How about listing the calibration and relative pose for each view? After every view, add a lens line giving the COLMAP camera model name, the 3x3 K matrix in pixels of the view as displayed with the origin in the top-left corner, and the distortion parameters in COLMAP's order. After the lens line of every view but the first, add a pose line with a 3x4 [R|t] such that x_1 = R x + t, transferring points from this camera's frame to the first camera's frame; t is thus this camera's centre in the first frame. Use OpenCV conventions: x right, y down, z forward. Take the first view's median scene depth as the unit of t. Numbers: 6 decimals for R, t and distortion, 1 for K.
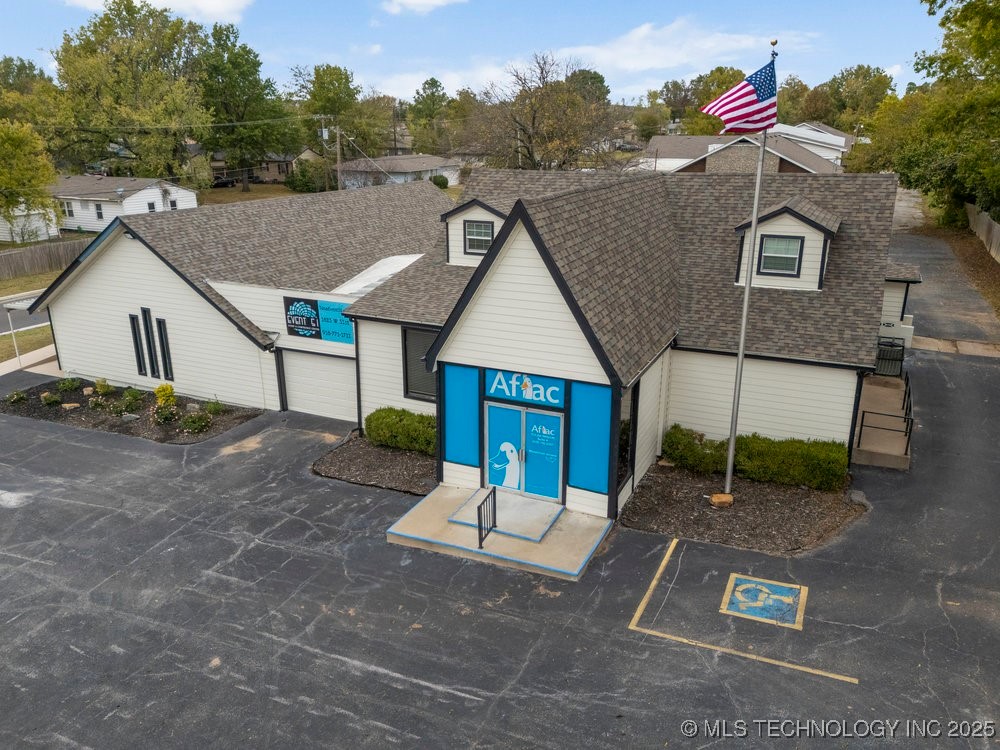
lens RADIAL K [[741.2, 0, 500.0], [0, 741.2, 375.0], [0, 0, 1]] dist [0.071723, -0.073359]
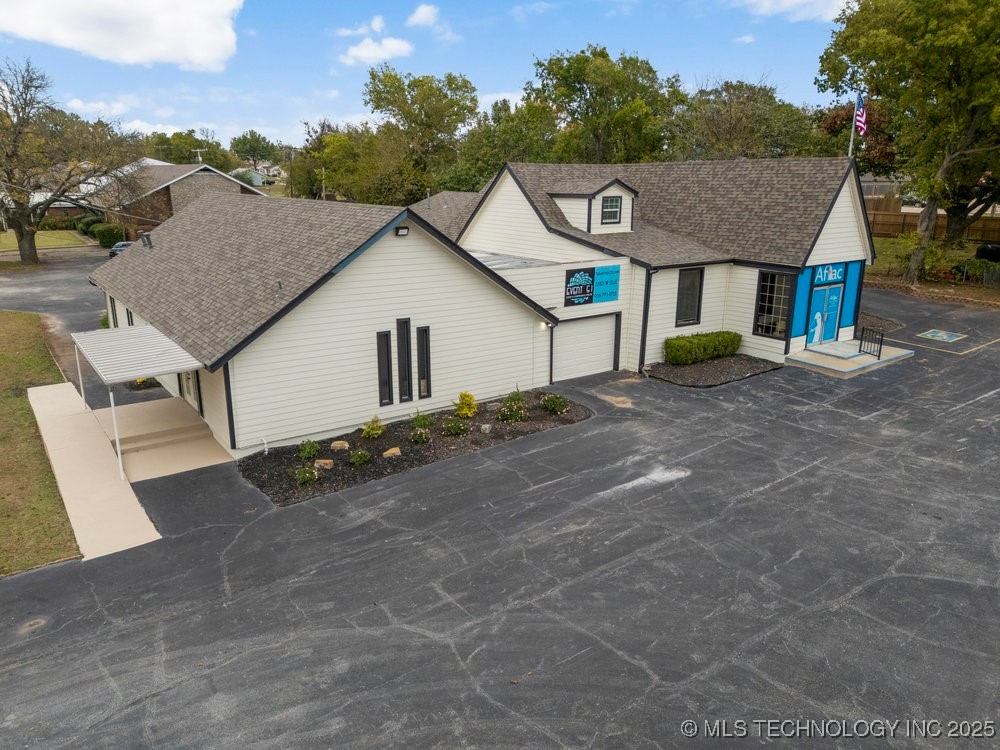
lens RADIAL K [[726.4, 0, 500.0], [0, 726.4, 375.0], [0, 0, 1]] dist [0.125861, -0.148069]
pose [[0.497601, -0.226053, 0.837433, -1.501310], [0.268677, 0.958131, 0.098987, -0.107584], [-0.824746, 0.175743, 0.537502, 0.642235]]
